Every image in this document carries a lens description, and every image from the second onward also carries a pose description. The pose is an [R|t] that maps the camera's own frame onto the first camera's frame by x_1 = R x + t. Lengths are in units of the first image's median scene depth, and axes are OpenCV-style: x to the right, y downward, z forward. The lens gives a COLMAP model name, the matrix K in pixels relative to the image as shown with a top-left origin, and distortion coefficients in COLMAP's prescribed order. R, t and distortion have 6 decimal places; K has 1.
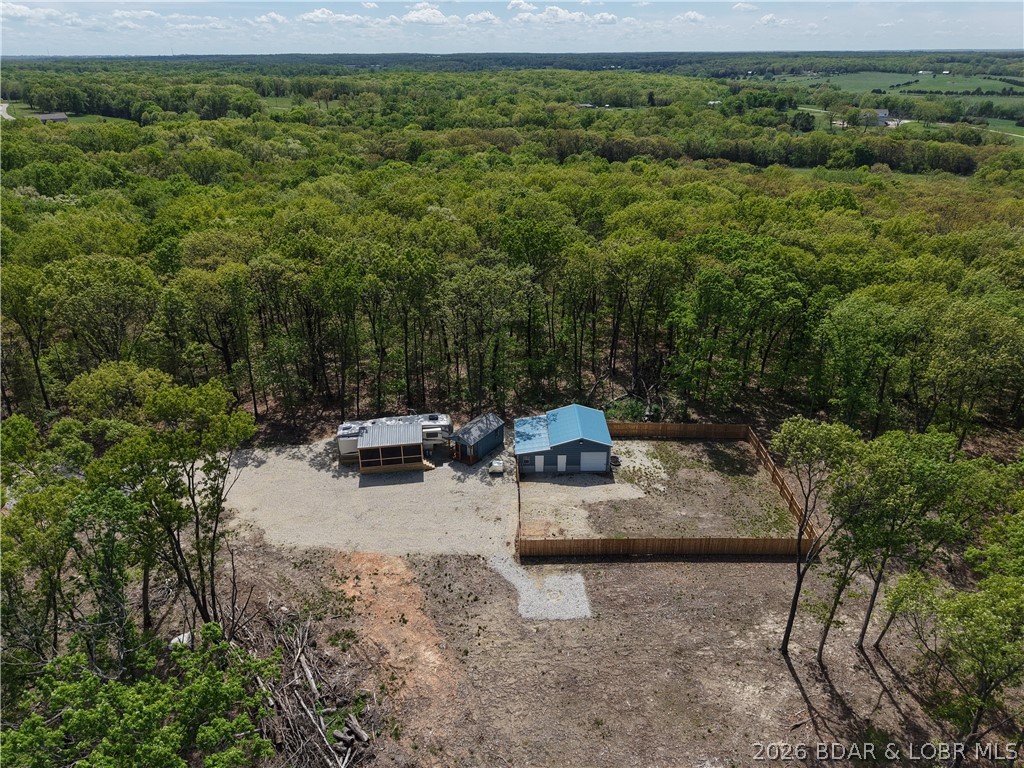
lens RADIAL K [[696.9, 0, 514.8], [0, 696.9, 382.2], [0, 0, 1]] dist [0.041116, -0.036583]
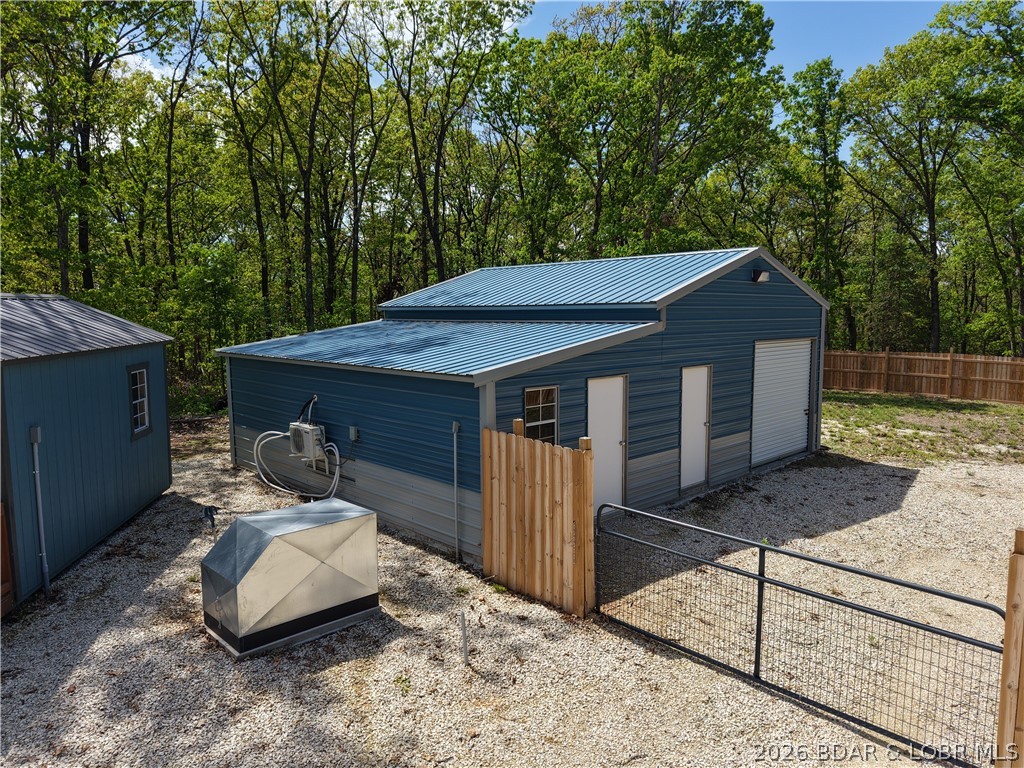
lens RADIAL K [[692.7, 0, 513.8], [0, 692.7, 383.7], [0, 0, 1]] dist [0.000395, -0.004254]
pose [[0.725265, -0.063720, 0.685515, -0.069619], [0.299130, 0.925978, -0.230403, 0.131368], [-0.620091, 0.372162, 0.690640, 0.914704]]
